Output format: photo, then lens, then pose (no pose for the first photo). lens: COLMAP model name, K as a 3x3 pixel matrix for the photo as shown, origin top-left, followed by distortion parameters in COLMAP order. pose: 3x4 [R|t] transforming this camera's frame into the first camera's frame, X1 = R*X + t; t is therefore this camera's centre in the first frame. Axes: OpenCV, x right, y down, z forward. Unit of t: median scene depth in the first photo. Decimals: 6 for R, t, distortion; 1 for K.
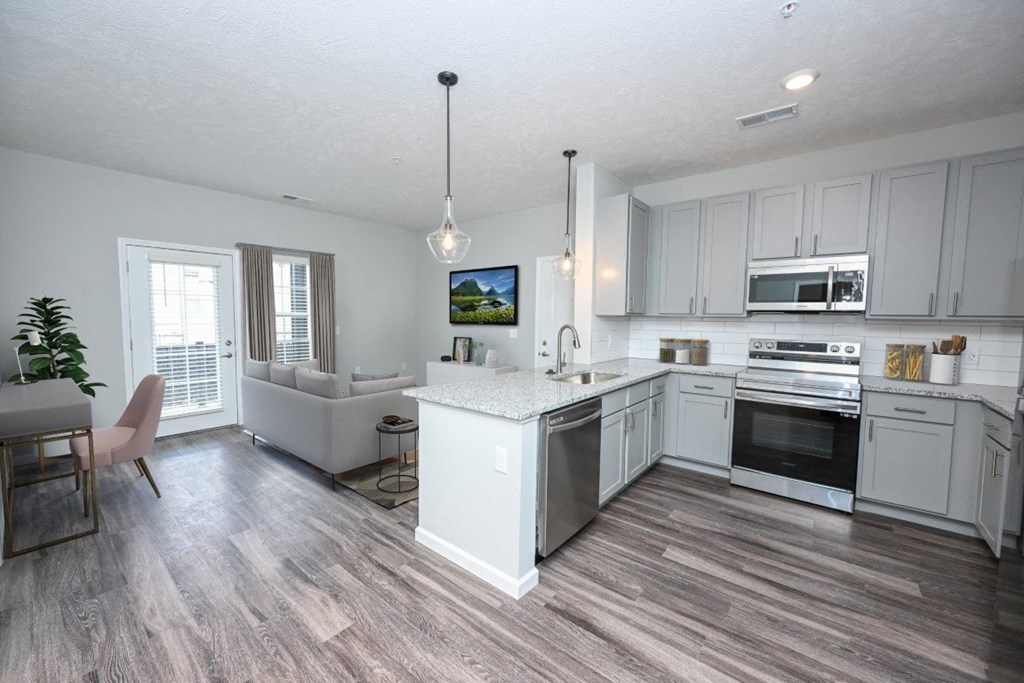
lens RADIAL K [[395.3, 0, 511.1], [0, 395.3, 340.9], [0, 0, 1]] dist [-0.001900, 0.000046]
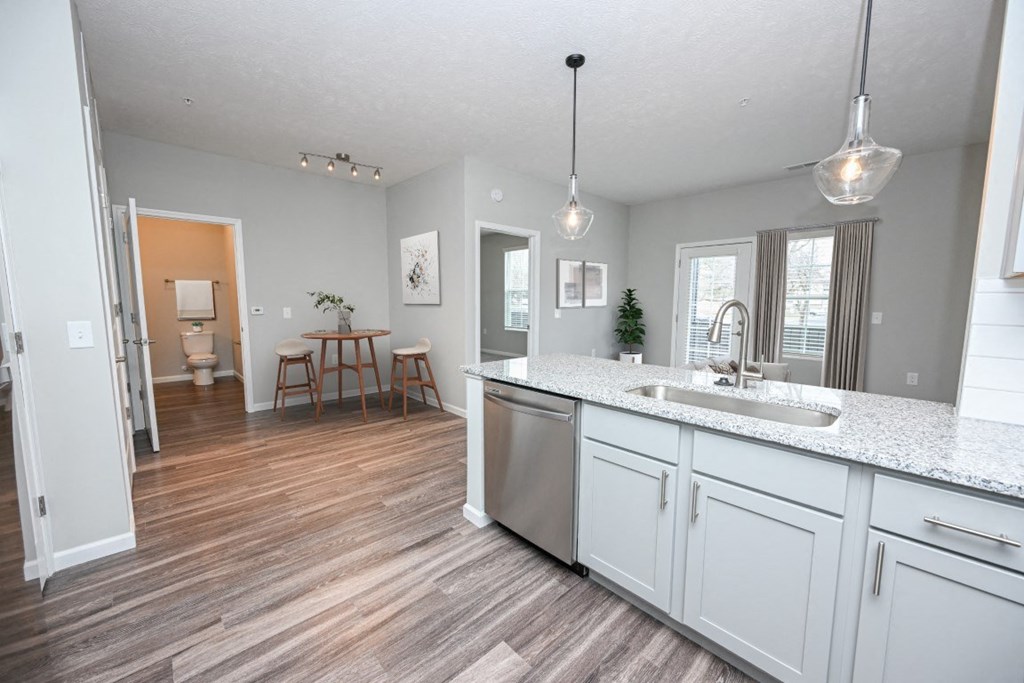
lens RADIAL K [[395.3, 0, 511.1], [0, 395.3, 342.8], [0, 0, 1]] dist [-0.001900, 0.000046]
pose [[-0.124485, 0.097453, -0.987424, 0.975424], [-0.074187, 0.991465, 0.107204, -0.025108], [0.989444, 0.086599, -0.116193, 1.034721]]
